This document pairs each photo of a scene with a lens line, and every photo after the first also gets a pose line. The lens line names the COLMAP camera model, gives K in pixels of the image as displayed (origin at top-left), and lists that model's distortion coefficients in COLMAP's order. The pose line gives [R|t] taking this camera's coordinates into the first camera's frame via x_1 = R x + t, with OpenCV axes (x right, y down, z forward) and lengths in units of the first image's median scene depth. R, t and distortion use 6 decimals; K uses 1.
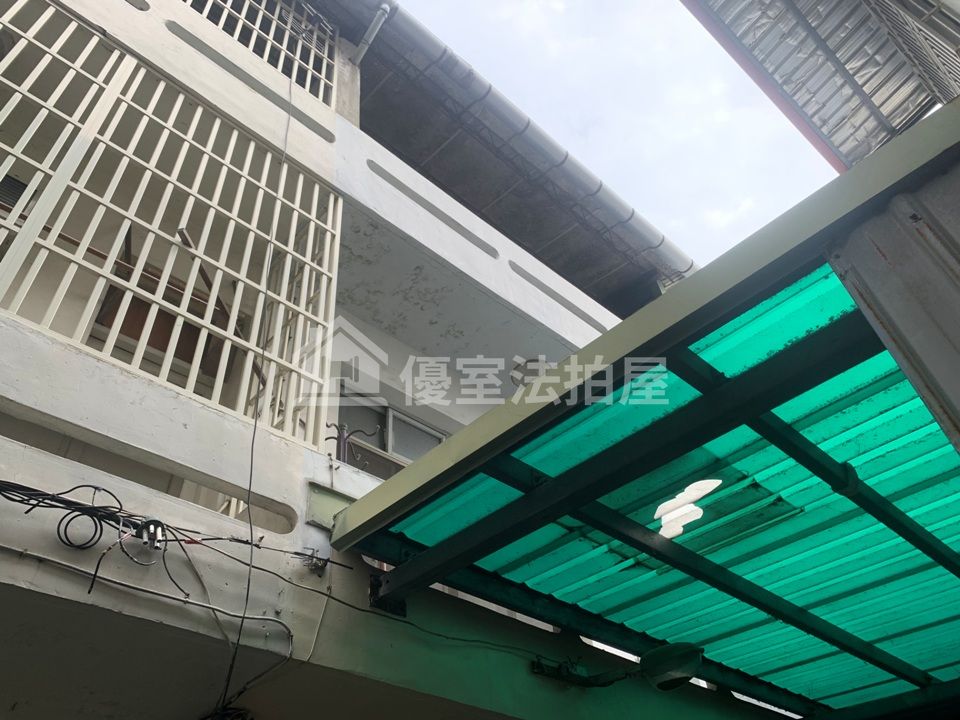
lens RADIAL K [[731.2, 0, 484.9], [0, 731.2, 358.0], [0, 0, 1]] dist [0.016175, -0.013636]
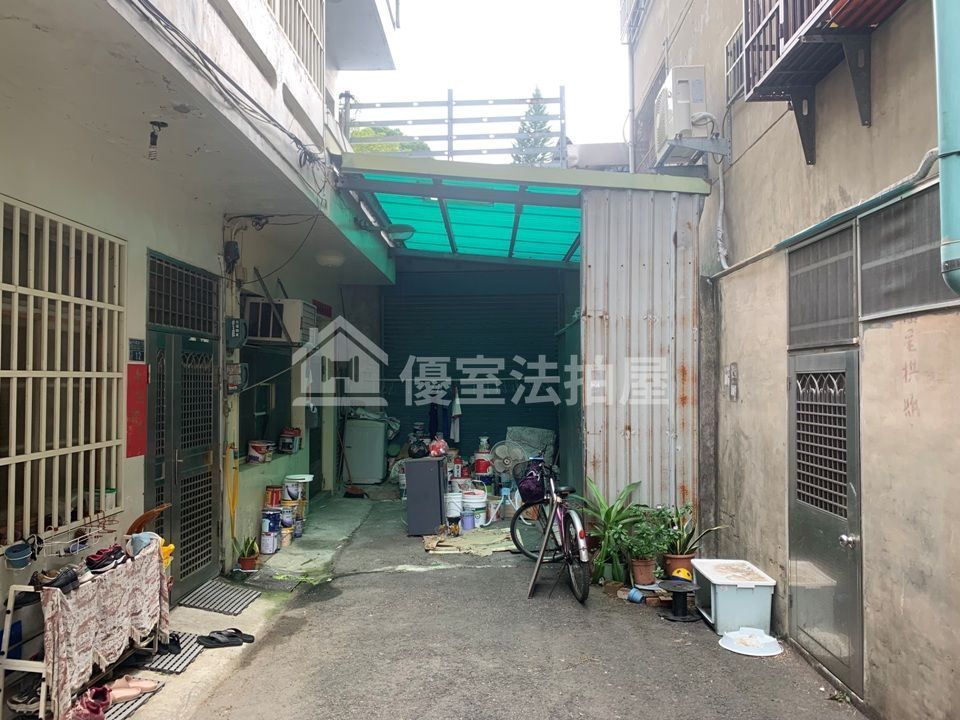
lens RADIAL K [[731.5, 0, 472.1], [0, 731.5, 348.7], [0, 0, 1]] dist [0.067318, -0.132279]
pose [[0.688906, 0.112093, 0.716132, -1.167126], [-0.552654, 0.720502, 0.418867, -0.385145], [-0.469023, -0.684333, 0.558307, -0.597937]]
